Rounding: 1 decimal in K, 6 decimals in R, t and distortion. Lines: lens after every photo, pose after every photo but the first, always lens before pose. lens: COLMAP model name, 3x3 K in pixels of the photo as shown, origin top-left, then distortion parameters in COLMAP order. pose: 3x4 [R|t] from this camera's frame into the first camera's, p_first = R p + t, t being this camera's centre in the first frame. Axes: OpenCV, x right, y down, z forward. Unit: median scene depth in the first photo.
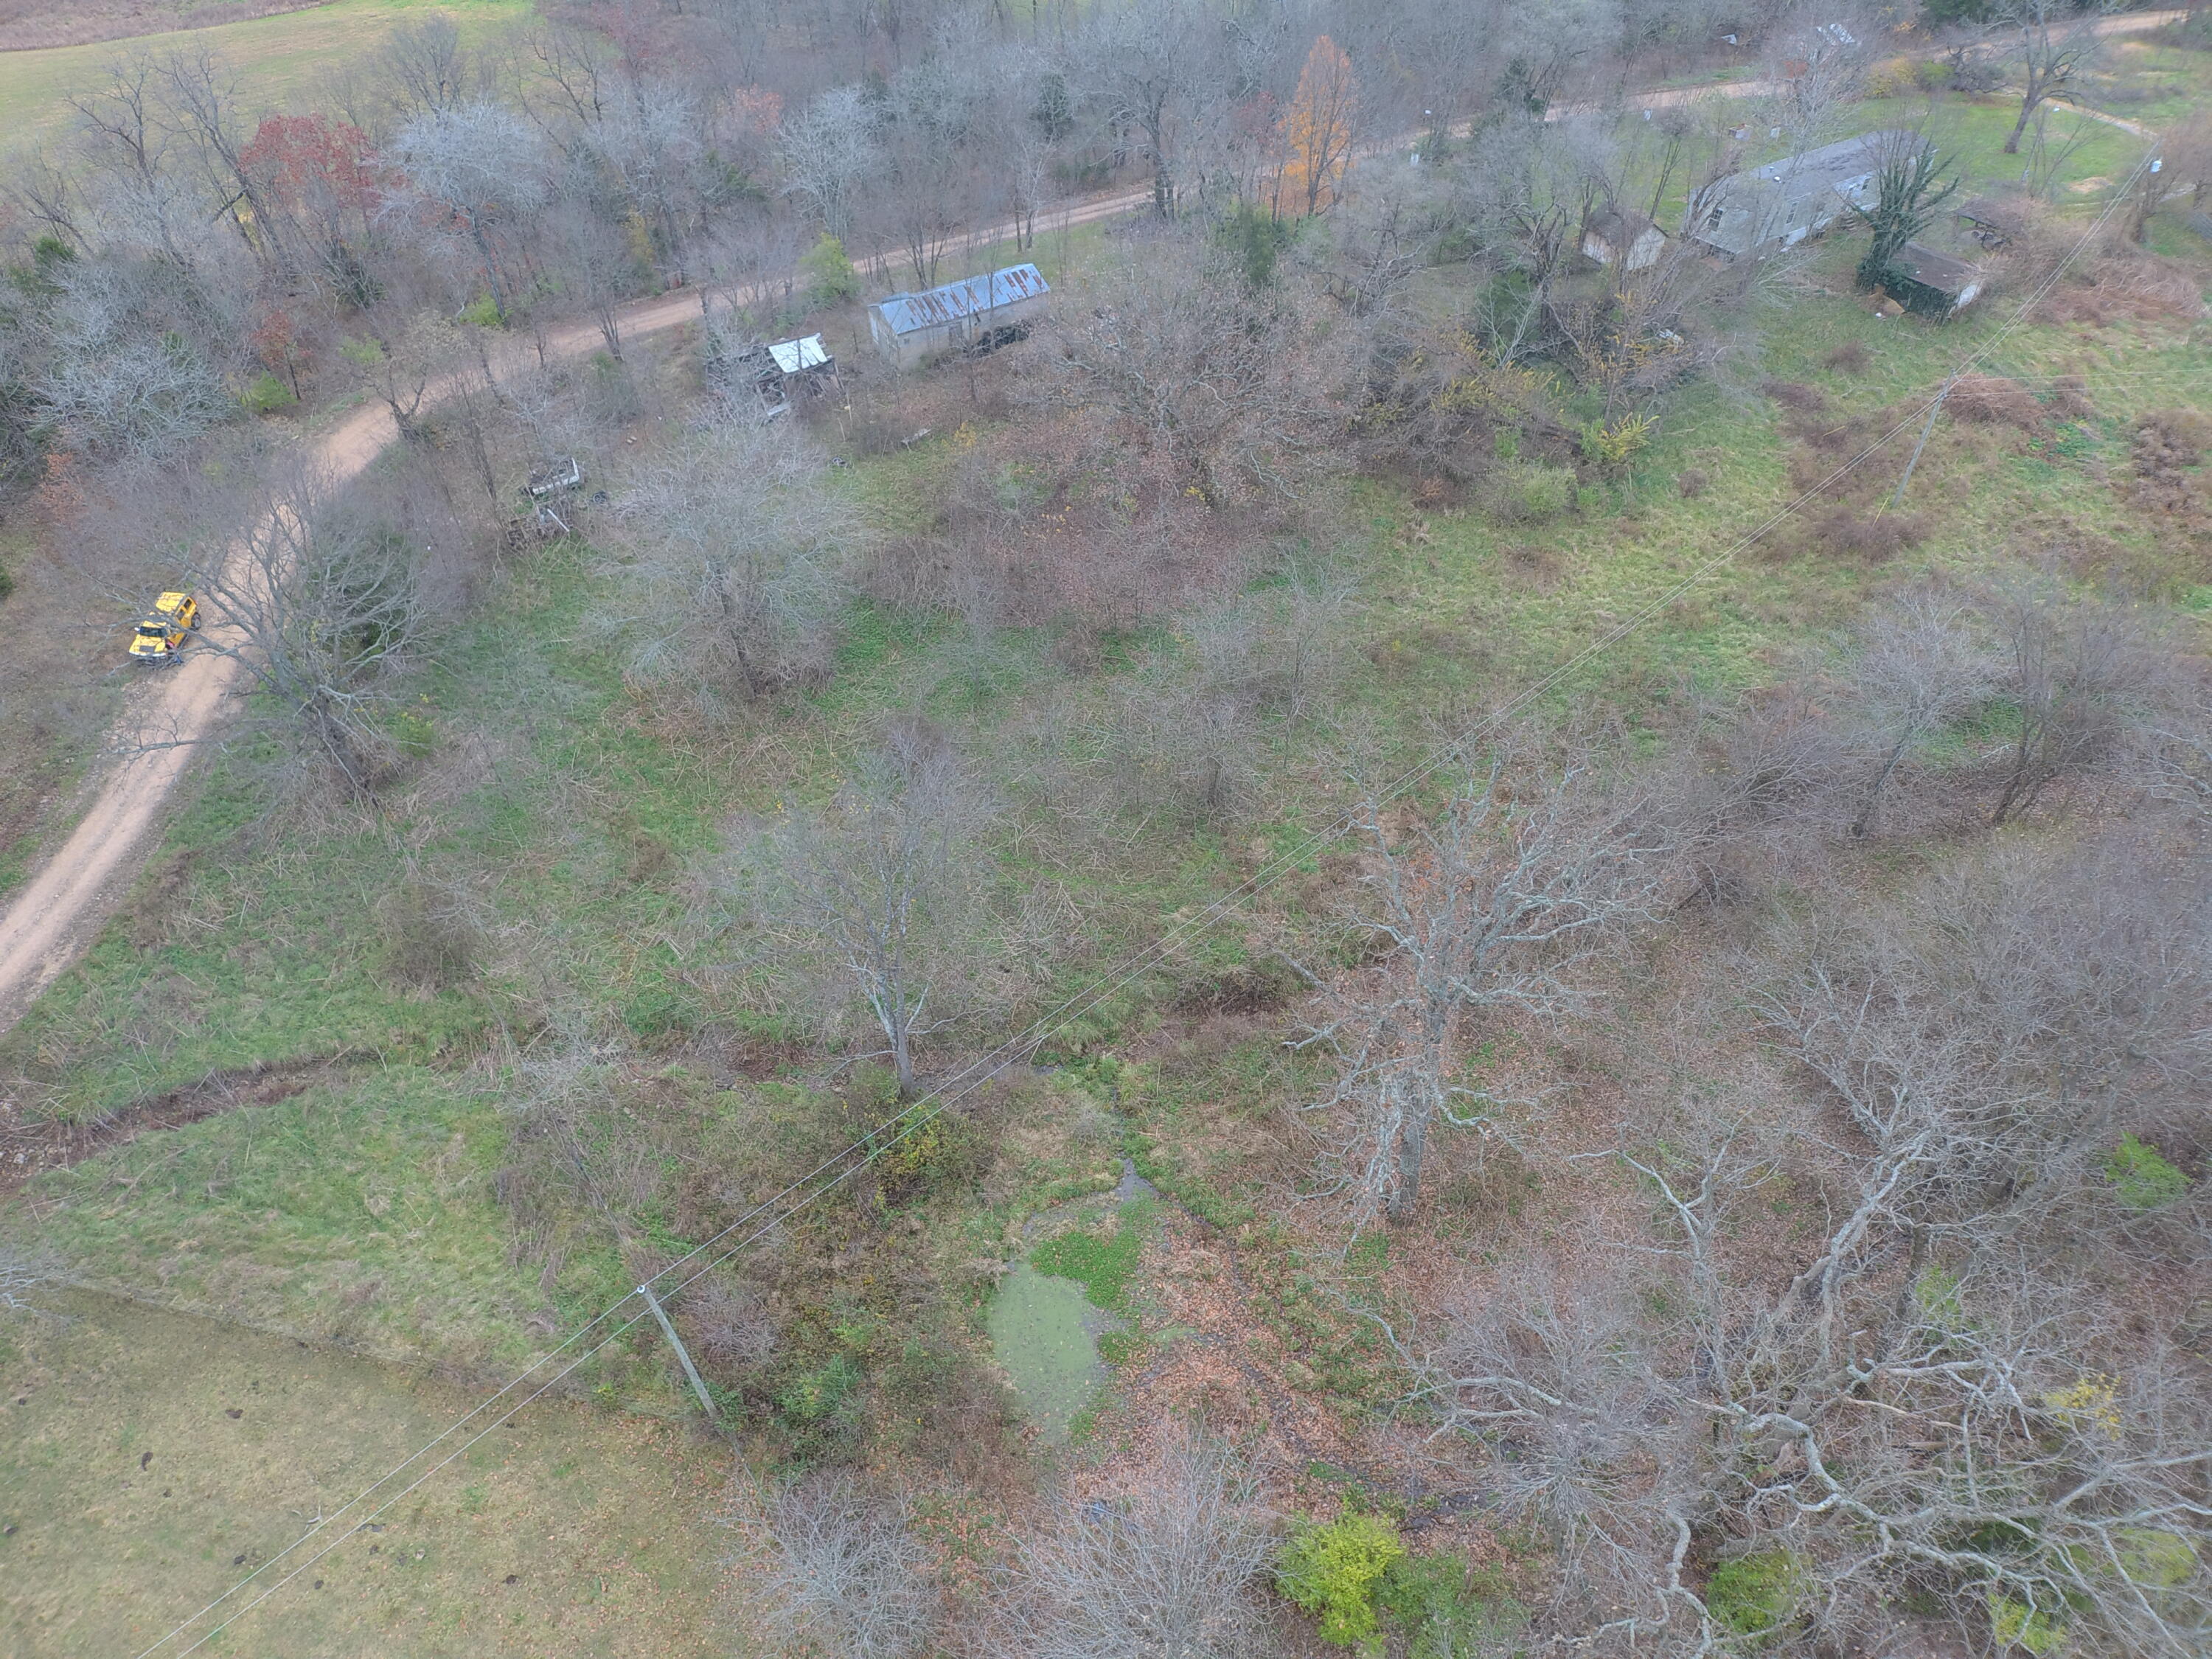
lens RADIAL K [[1322.2, 0, 1089.0], [0, 1322.2, 837.5], [0, 0, 1]] dist [0.066163, -0.086162]
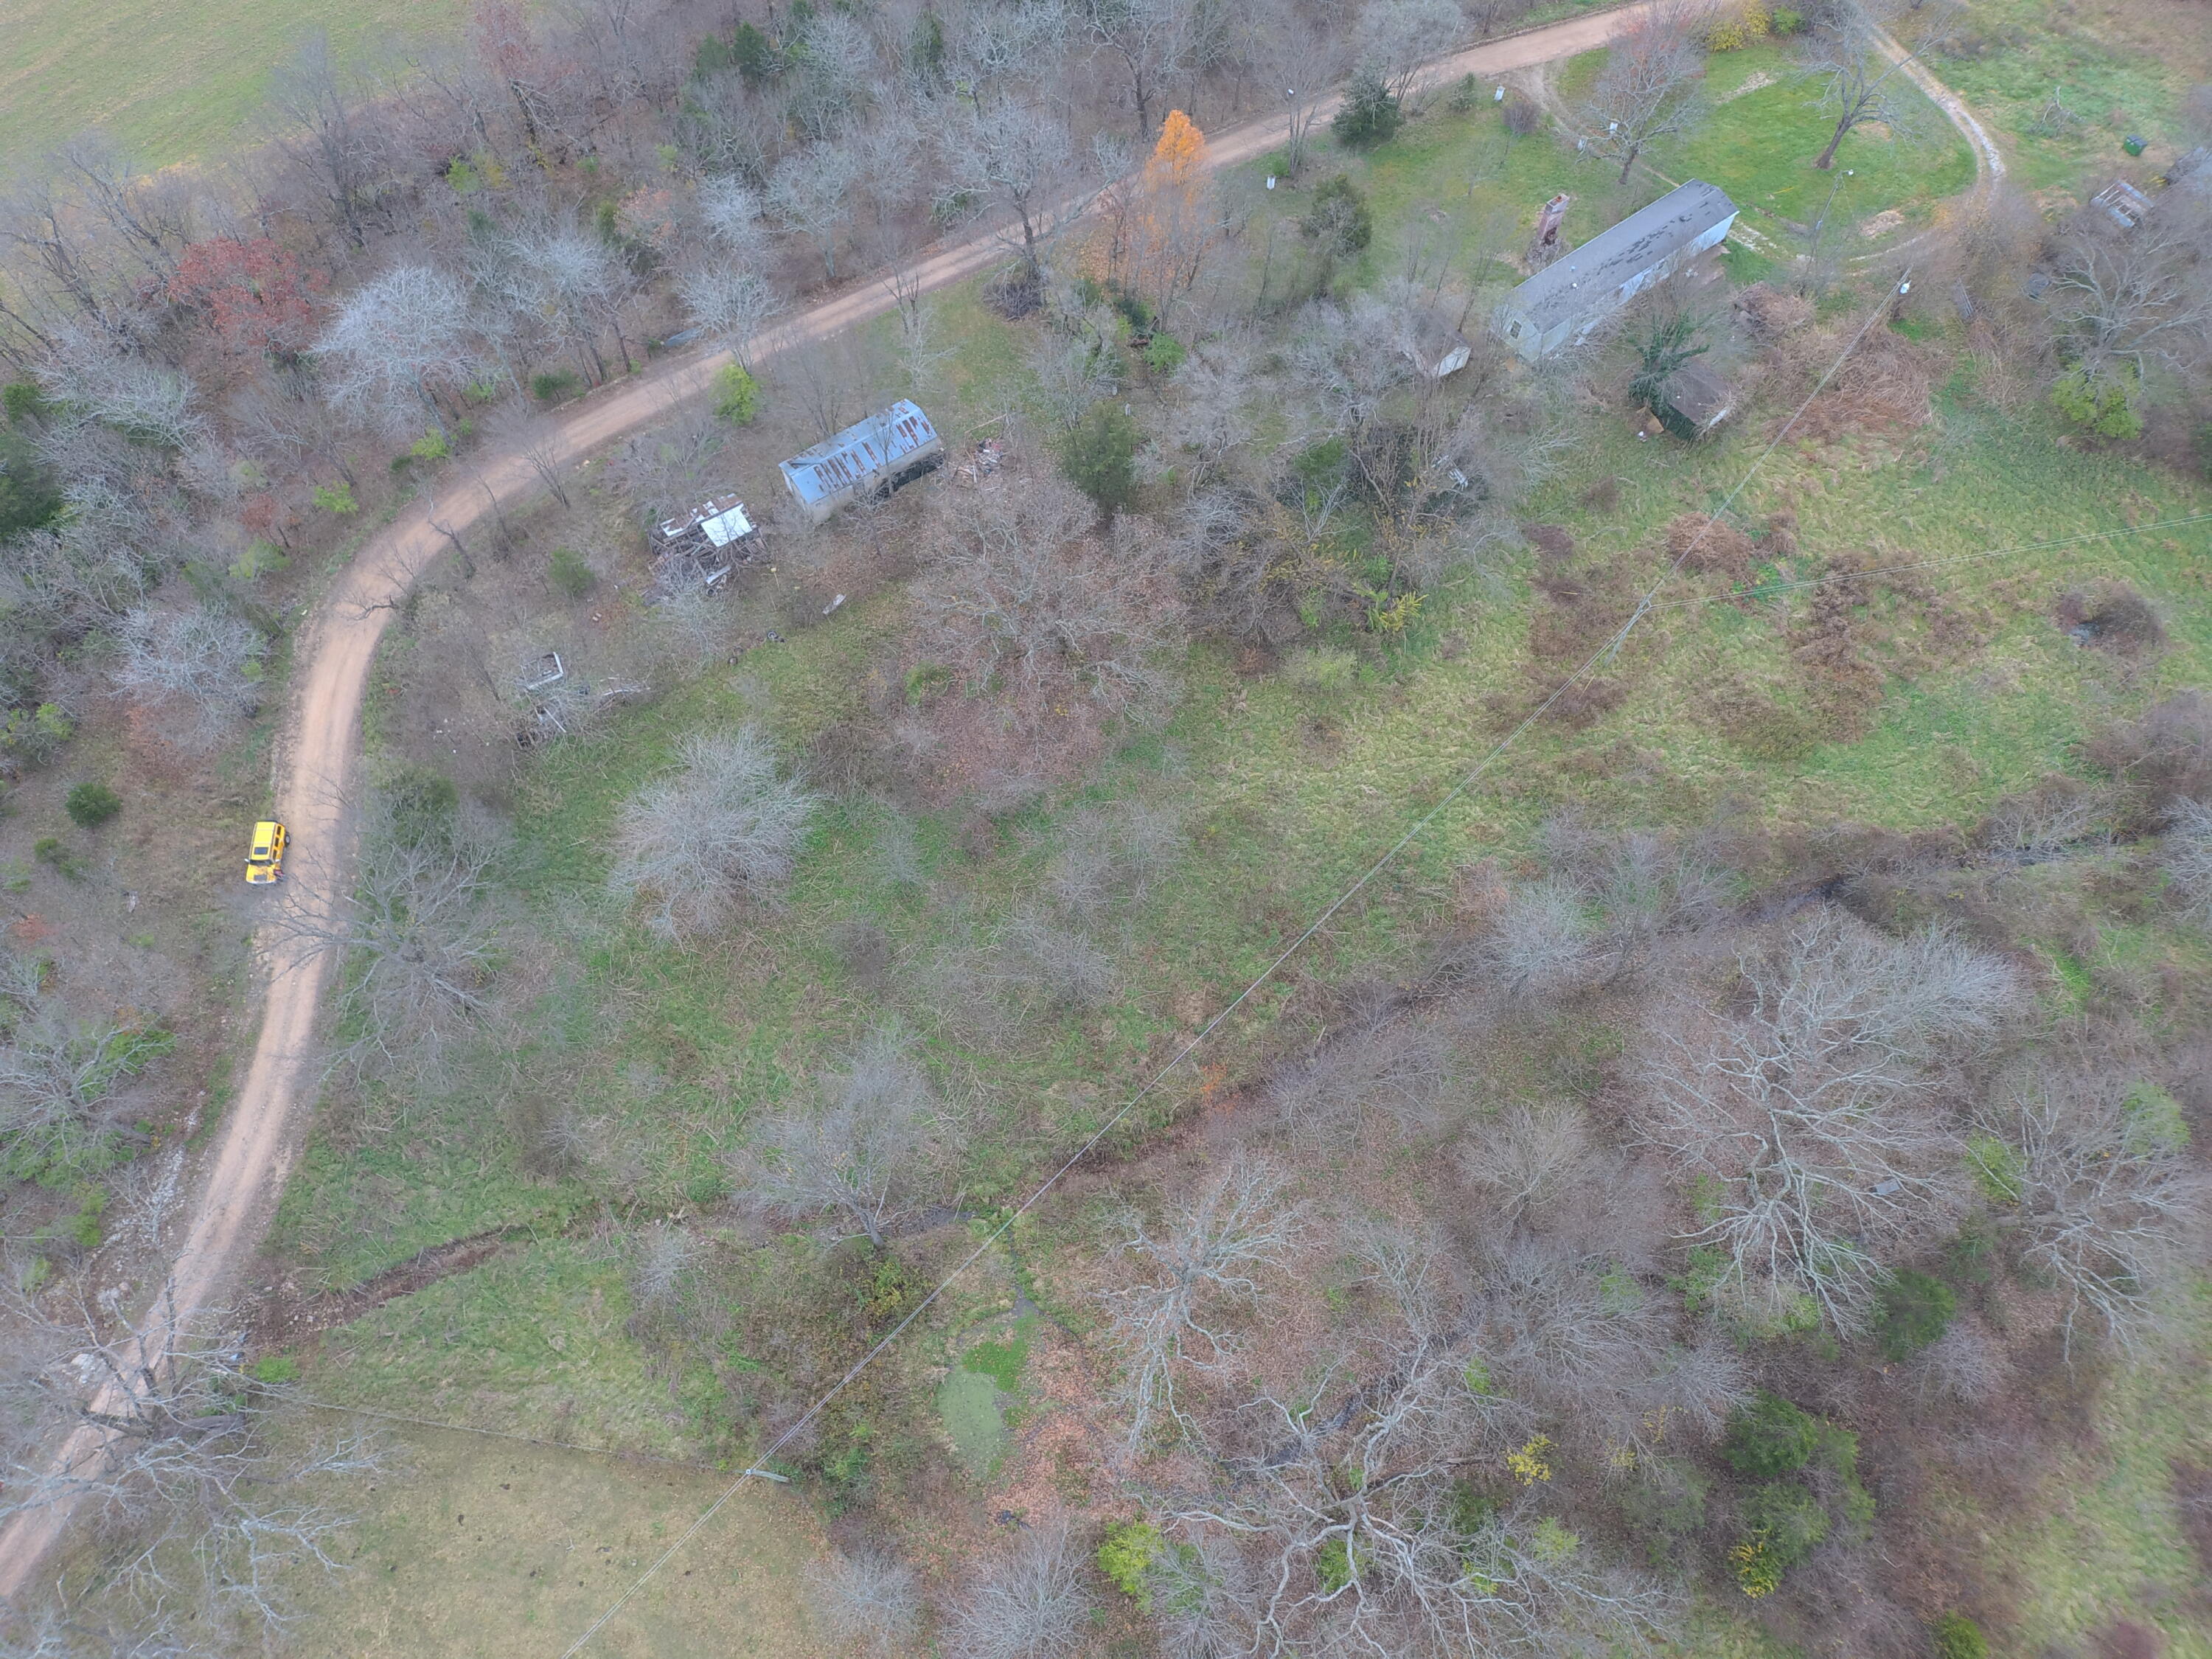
lens RADIAL K [[1322.2, 0, 1086.0], [0, 1322.2, 835.5], [0, 0, 1]] dist [0.066163, -0.086162]
pose [[0.998303, -0.043658, 0.038550, 0.065836], [0.029356, 0.948848, 0.314365, -0.722659], [-0.050303, -0.312700, 0.948519, -0.341480]]
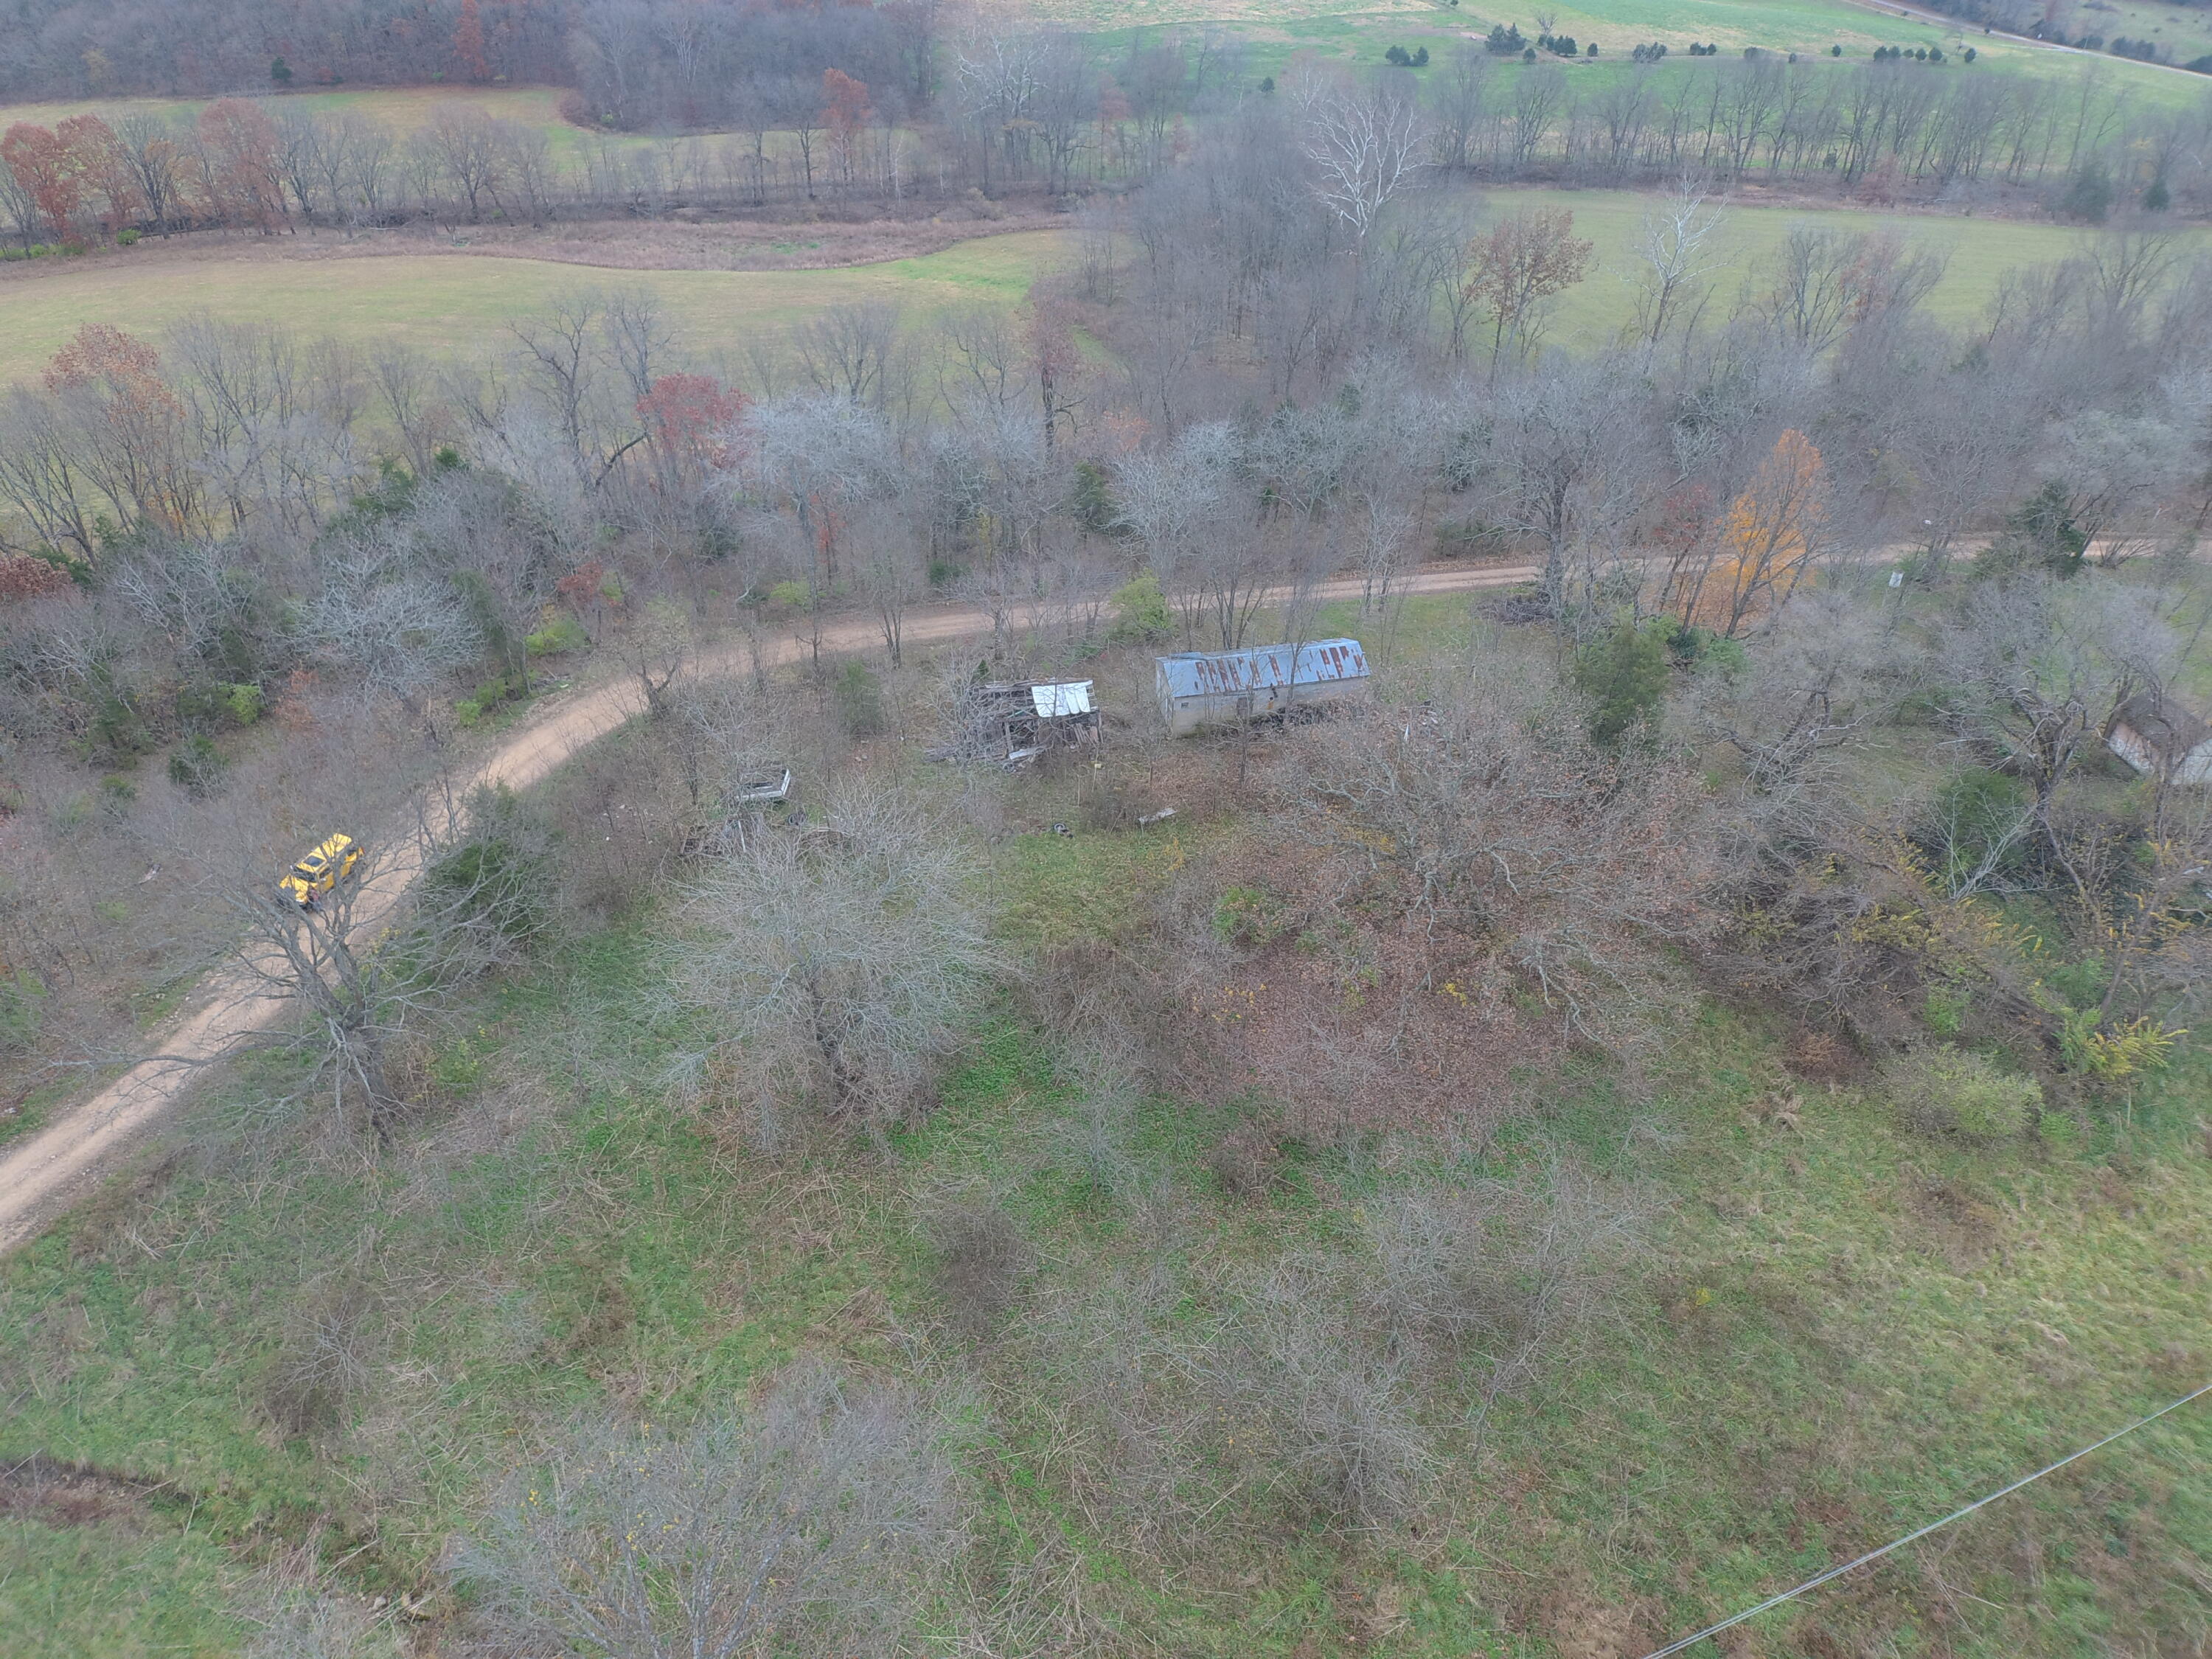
lens RADIAL K [[1322.2, 0, 1091.5], [0, 1322.2, 834.8], [0, 0, 1]] dist [0.066163, -0.086162]
pose [[0.933997, 0.211313, -0.288092, 0.114077], [-0.259025, 0.955869, -0.138641, -0.248409], [0.246082, 0.204113, 0.947513, 0.298364]]
